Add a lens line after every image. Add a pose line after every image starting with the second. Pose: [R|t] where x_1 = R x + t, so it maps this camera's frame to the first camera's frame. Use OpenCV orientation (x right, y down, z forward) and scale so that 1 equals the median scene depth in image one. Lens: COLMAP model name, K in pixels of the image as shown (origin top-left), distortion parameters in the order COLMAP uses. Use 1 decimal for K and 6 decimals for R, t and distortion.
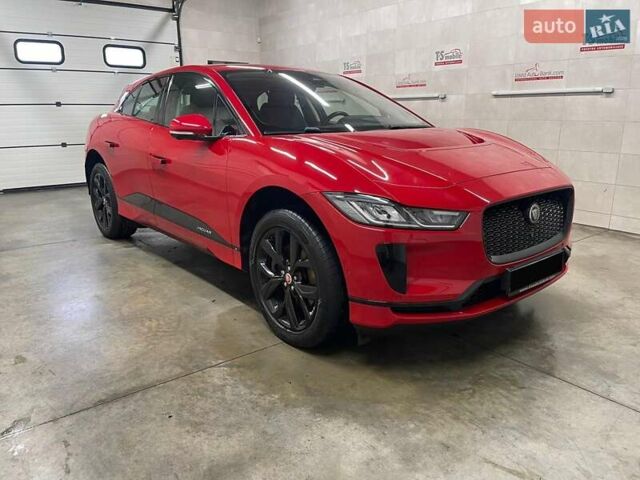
lens RADIAL K [[496.1, 0, 317.6], [0, 496.1, 238.6], [0, 0, 1]] dist [0.041569, -0.045532]
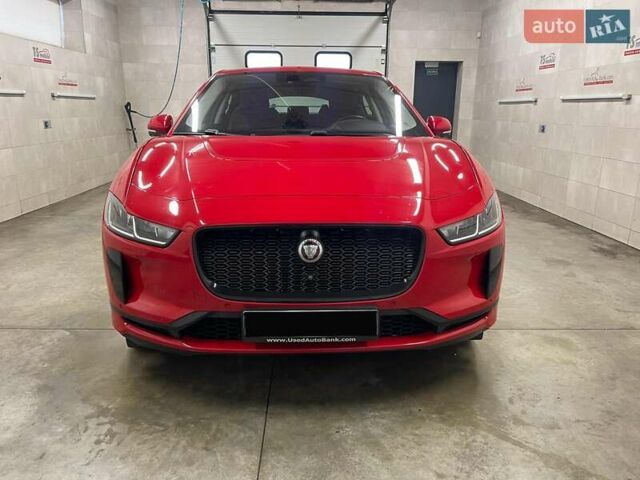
lens RADIAL K [[496.1, 0, 307.2], [0, 496.1, 238.3], [0, 0, 1]] dist [0.041569, -0.045532]
pose [[0.791967, 0.164633, -0.587949, 0.533315], [-0.165297, 0.984813, 0.053105, -0.065823], [0.587763, 0.055129, 0.807153, 0.222021]]
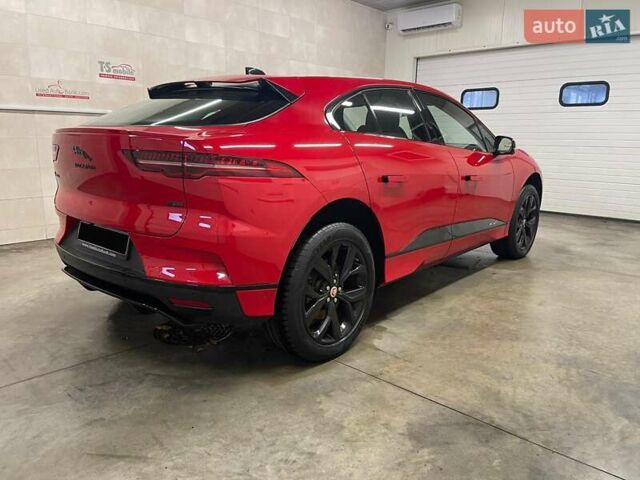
lens RADIAL K [[496.1, 0, 314.6], [0, 496.1, 237.0], [0, 0, 1]] dist [0.041569, -0.045532]
pose [[-0.181426, -0.198890, 0.963082, -1.120865], [0.230939, 0.943331, 0.238315, -0.320862], [-0.955904, 0.265650, -0.125214, 1.287490]]
